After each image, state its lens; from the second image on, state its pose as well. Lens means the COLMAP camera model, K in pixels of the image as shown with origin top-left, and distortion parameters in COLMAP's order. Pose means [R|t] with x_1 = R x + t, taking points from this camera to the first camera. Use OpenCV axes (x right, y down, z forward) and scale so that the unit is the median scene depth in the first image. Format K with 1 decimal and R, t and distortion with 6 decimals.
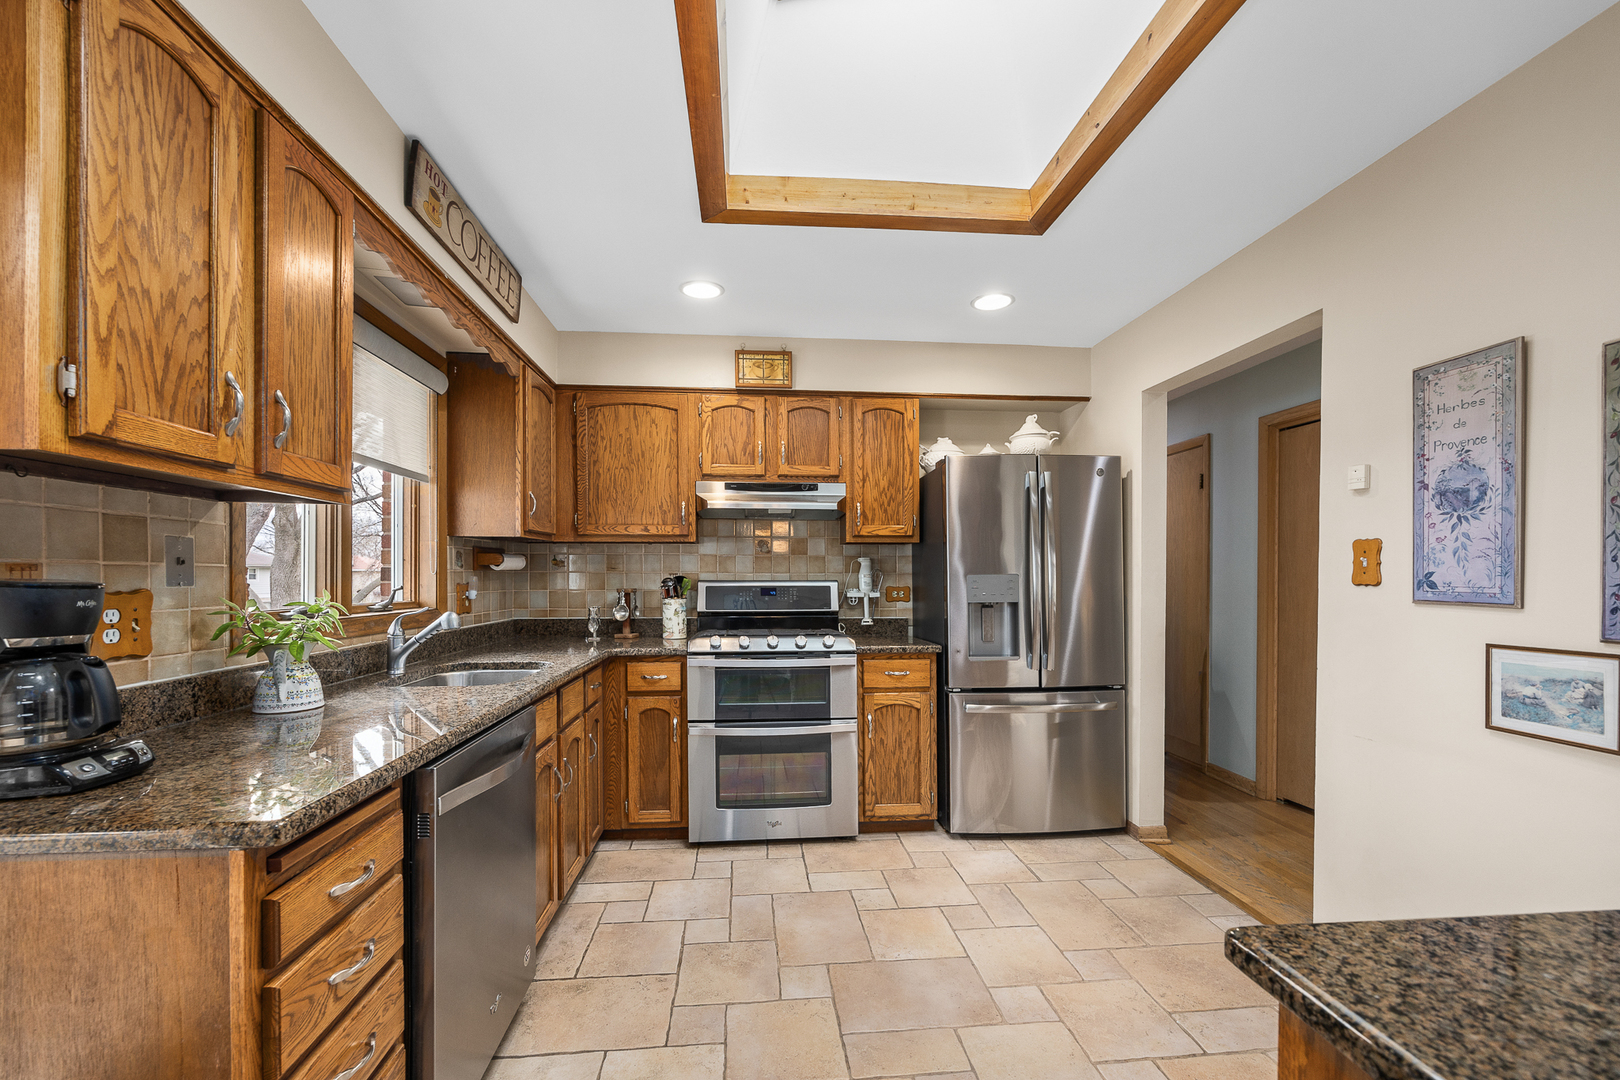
lens RADIAL K [[638.0, 0, 796.9], [0, 638.0, 590.8], [0, 0, 1]] dist [-0.006328, 0.001443]
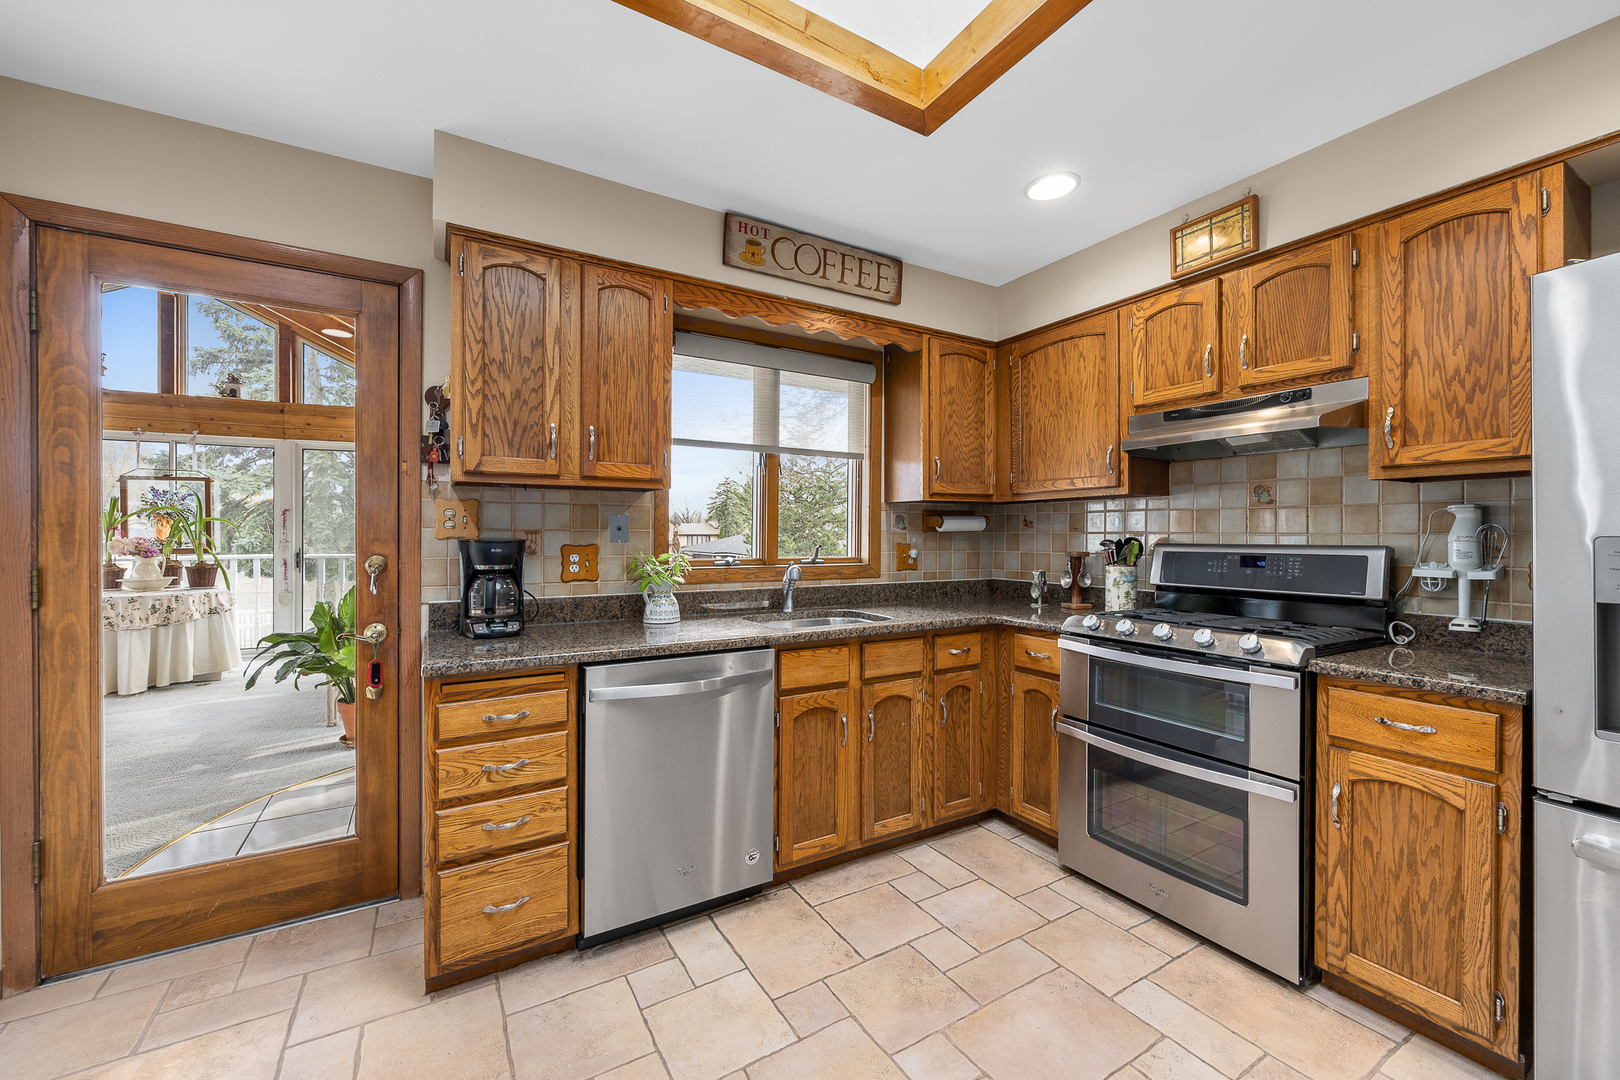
lens RADIAL K [[638.0, 0, 820.7], [0, 638.0, 546.3], [0, 0, 1]] dist [-0.006328, 0.001443]
pose [[0.445579, 0.016417, -0.895092, 0.404617], [-0.022241, 0.999726, 0.007265, -0.010569], [0.894967, 0.016671, 0.445822, 0.337130]]
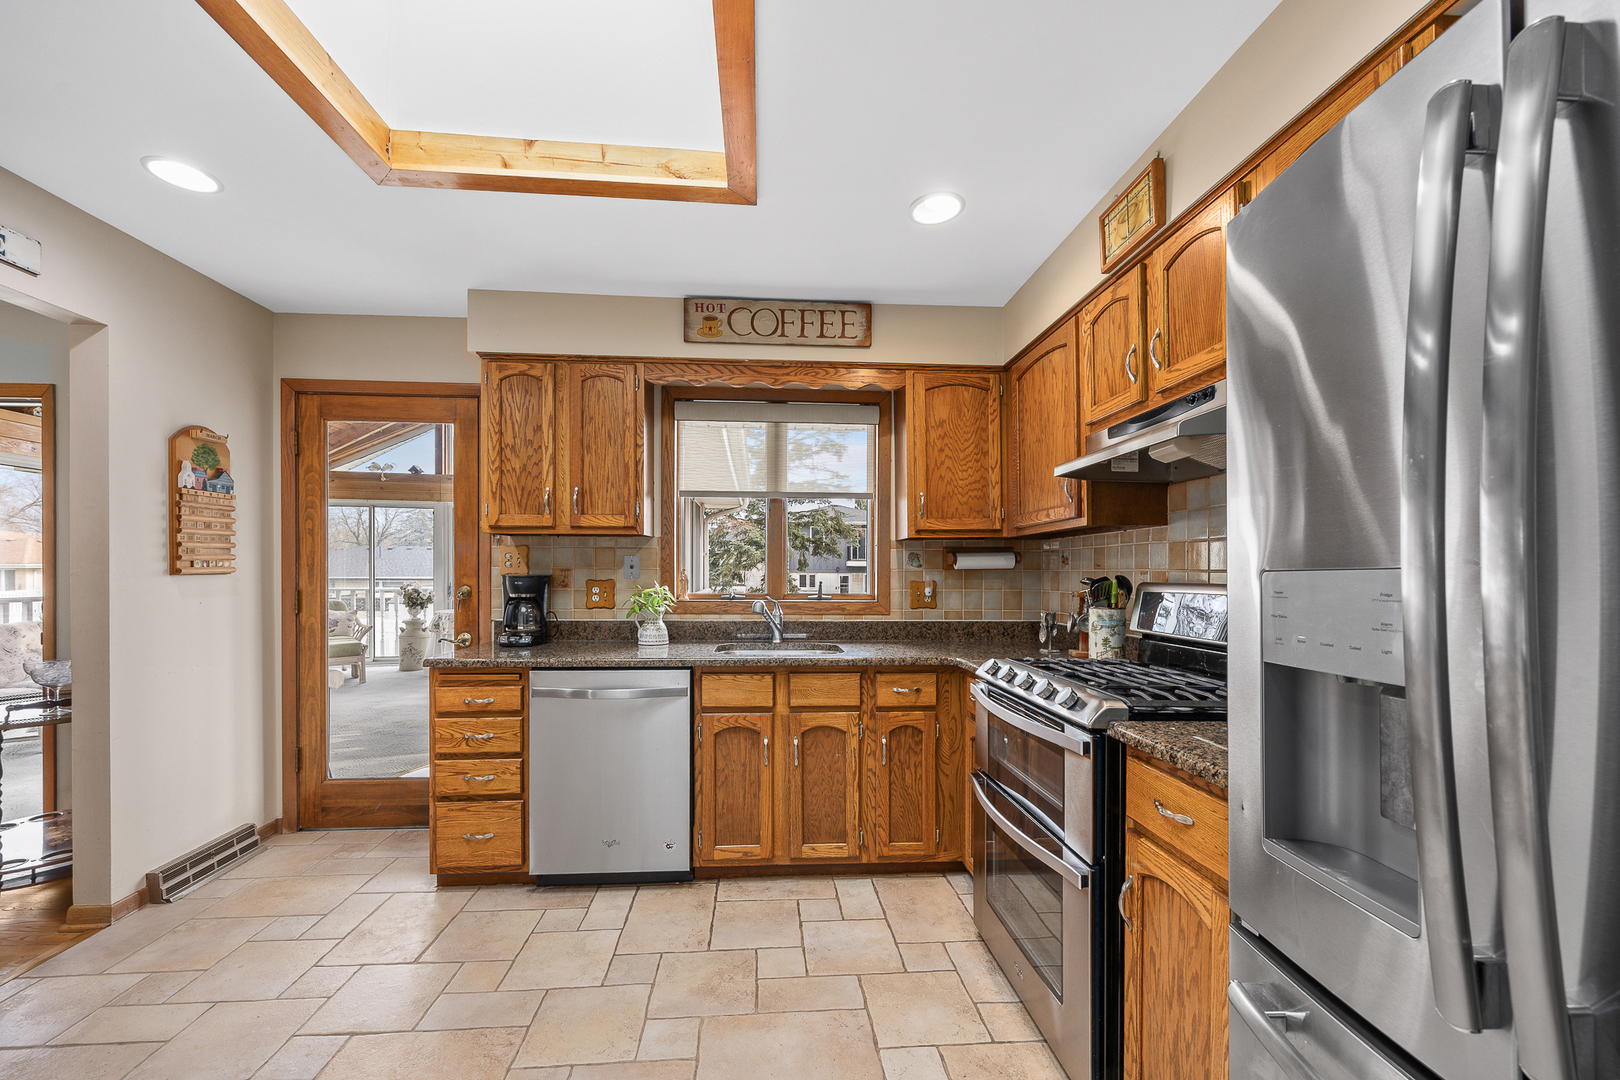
lens RADIAL K [[638.0, 0, 803.7], [0, 638.0, 580.9], [0, 0, 1]] dist [-0.006328, 0.001443]
pose [[-0.010360, 0.012082, -0.999873, 0.566902], [-0.026790, 0.999565, 0.012356, -0.019196], [0.999587, 0.026914, -0.010032, 0.761134]]
